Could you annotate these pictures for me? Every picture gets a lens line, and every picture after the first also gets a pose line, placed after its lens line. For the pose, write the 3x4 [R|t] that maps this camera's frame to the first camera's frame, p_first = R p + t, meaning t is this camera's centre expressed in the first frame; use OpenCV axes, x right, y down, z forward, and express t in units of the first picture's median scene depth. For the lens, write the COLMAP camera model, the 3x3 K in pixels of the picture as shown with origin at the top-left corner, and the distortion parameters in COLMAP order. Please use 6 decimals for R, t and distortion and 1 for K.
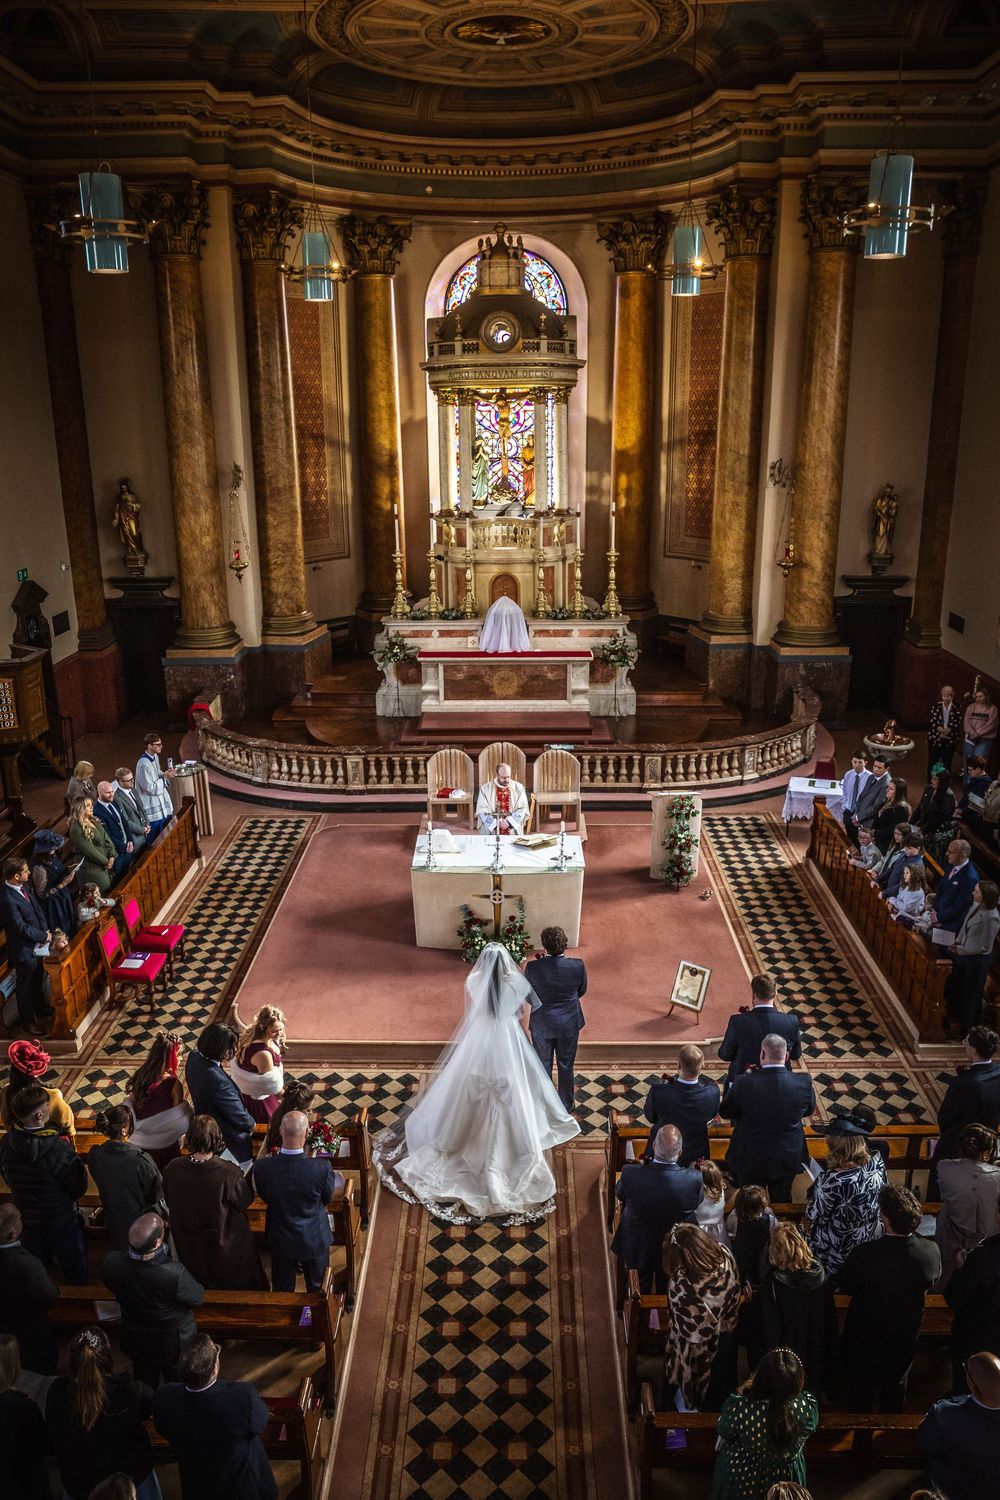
lens RADIAL K [[1090.6, 0, 500.0], [0, 1090.6, 750.0], [0, 0, 1]] dist [-0.076495, 0.000254]
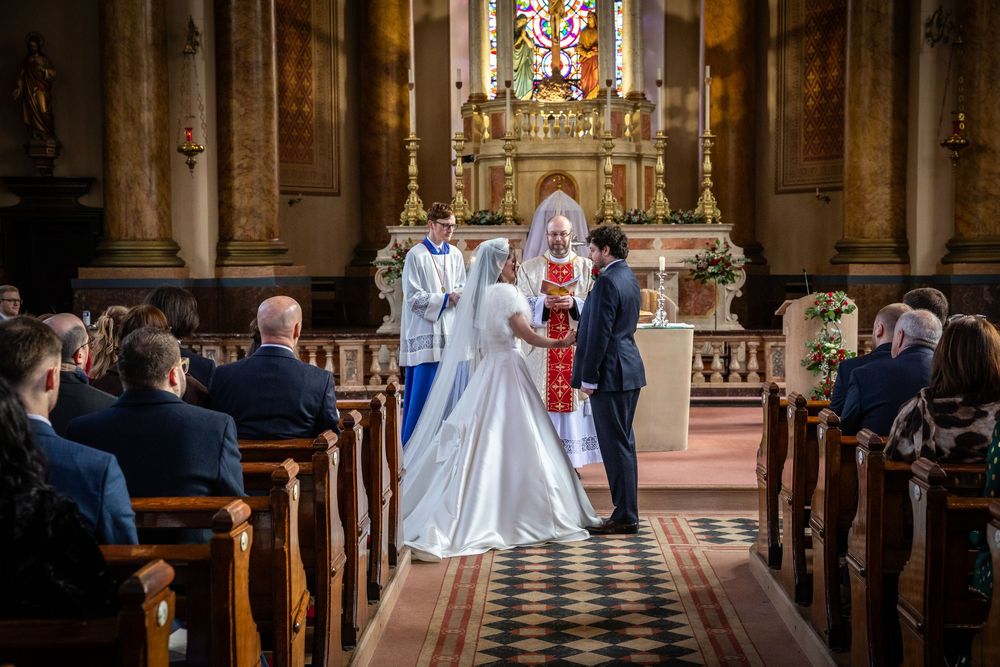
lens RADIAL K [[1567.7, 0, 500.0], [0, 1567.7, 333.5], [0, 0, 1]] dist [0.163241, -0.027527]
pose [[0.999891, 0.004381, -0.014131, -0.018910], [-0.008006, 0.963454, -0.267753, 0.222843], [0.012442, 0.267837, 0.963384, 0.018919]]
